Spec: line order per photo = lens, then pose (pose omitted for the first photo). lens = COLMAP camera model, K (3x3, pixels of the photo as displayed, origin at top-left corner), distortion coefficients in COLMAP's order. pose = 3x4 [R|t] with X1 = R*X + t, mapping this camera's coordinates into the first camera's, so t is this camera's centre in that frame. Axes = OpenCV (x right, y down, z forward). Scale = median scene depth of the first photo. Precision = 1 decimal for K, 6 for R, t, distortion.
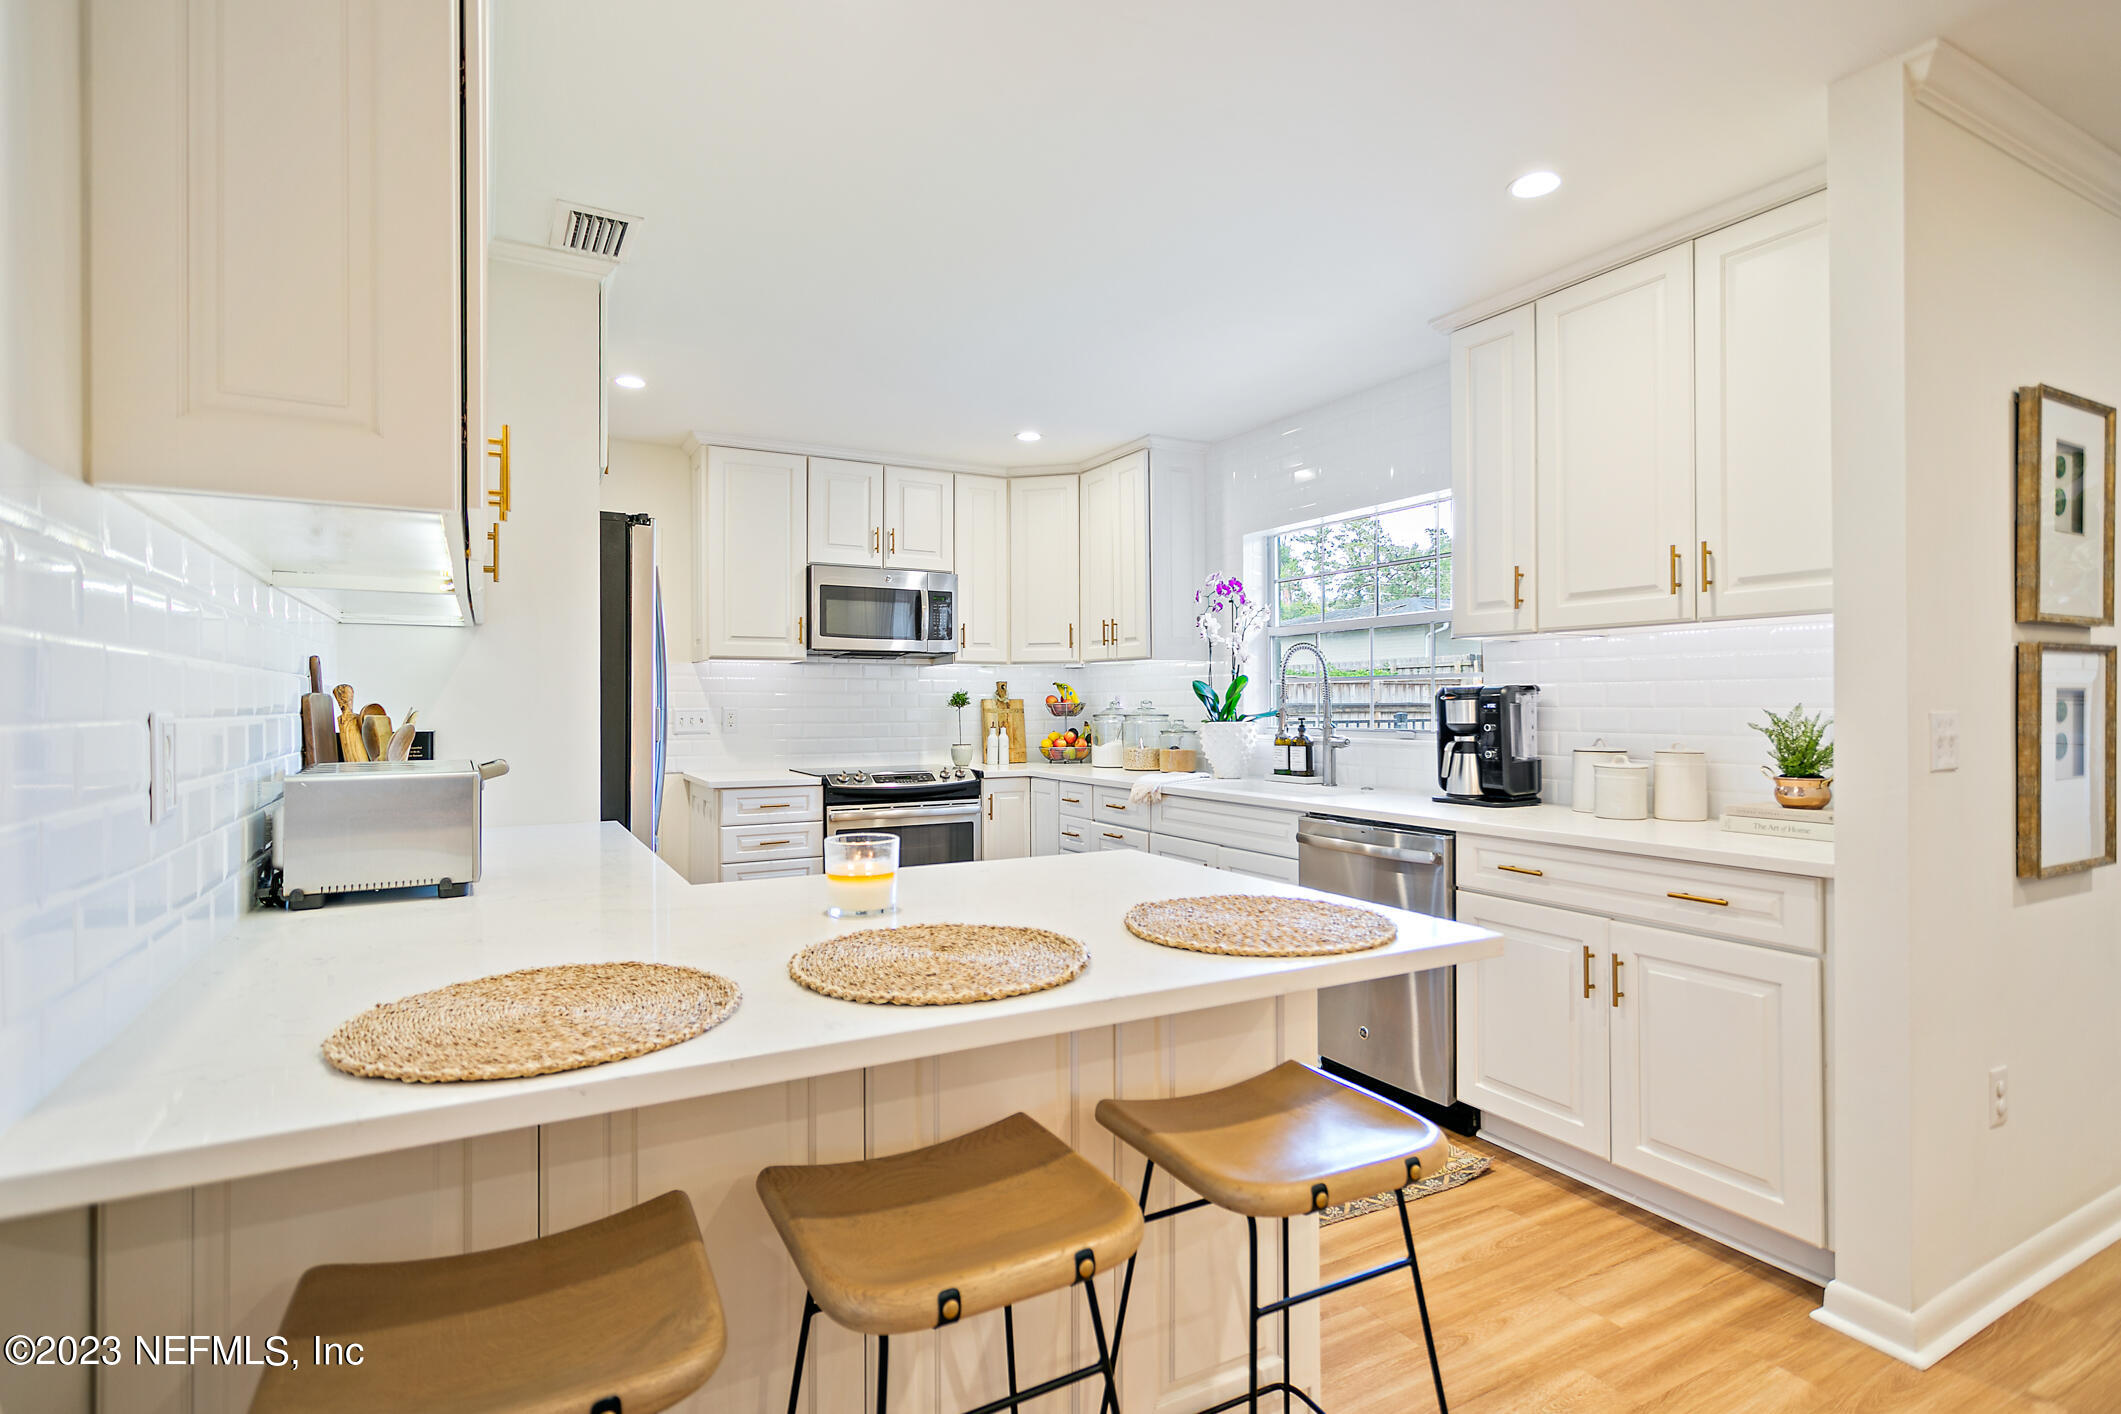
lens RADIAL K [[1029.3, 0, 1057.9], [0, 1029.3, 686.7], [0, 0, 1]] dist [-0.001570, 0.000644]
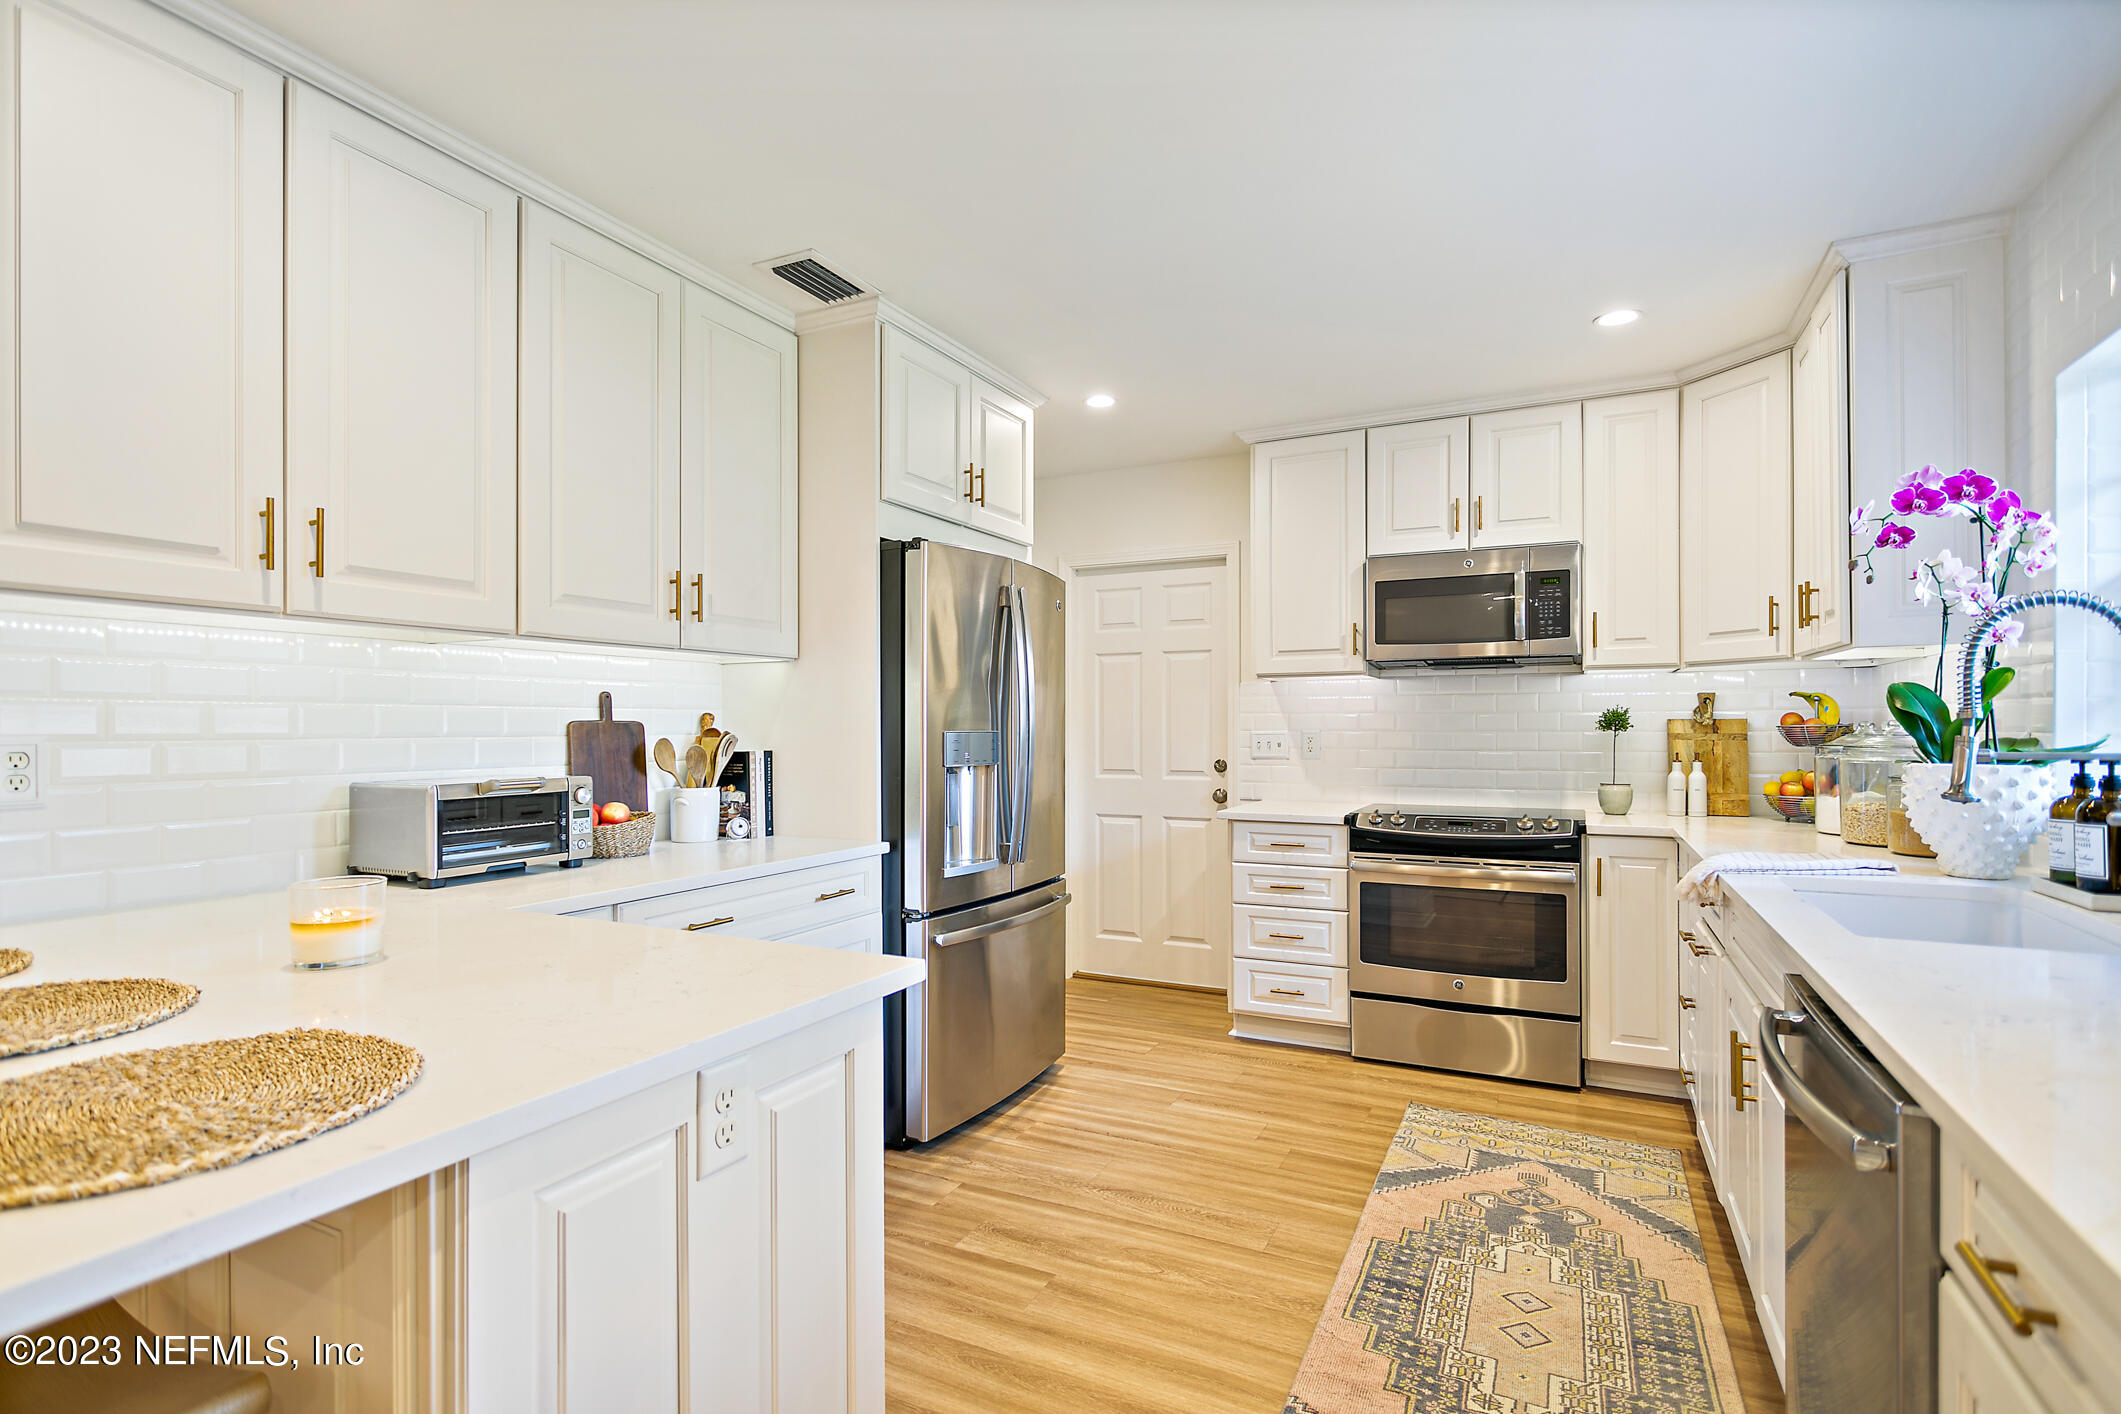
lens RADIAL K [[1009.1, 0, 1071.4], [0, 1009.1, 727.0], [0, 0, 1]] dist [-0.001035, -0.000070]
pose [[0.571745, 0.000558, -0.820431, 0.279802], [0.015630, 0.999811, 0.011572, 0.003506], [0.820283, -0.019439, 0.571628, 0.324605]]
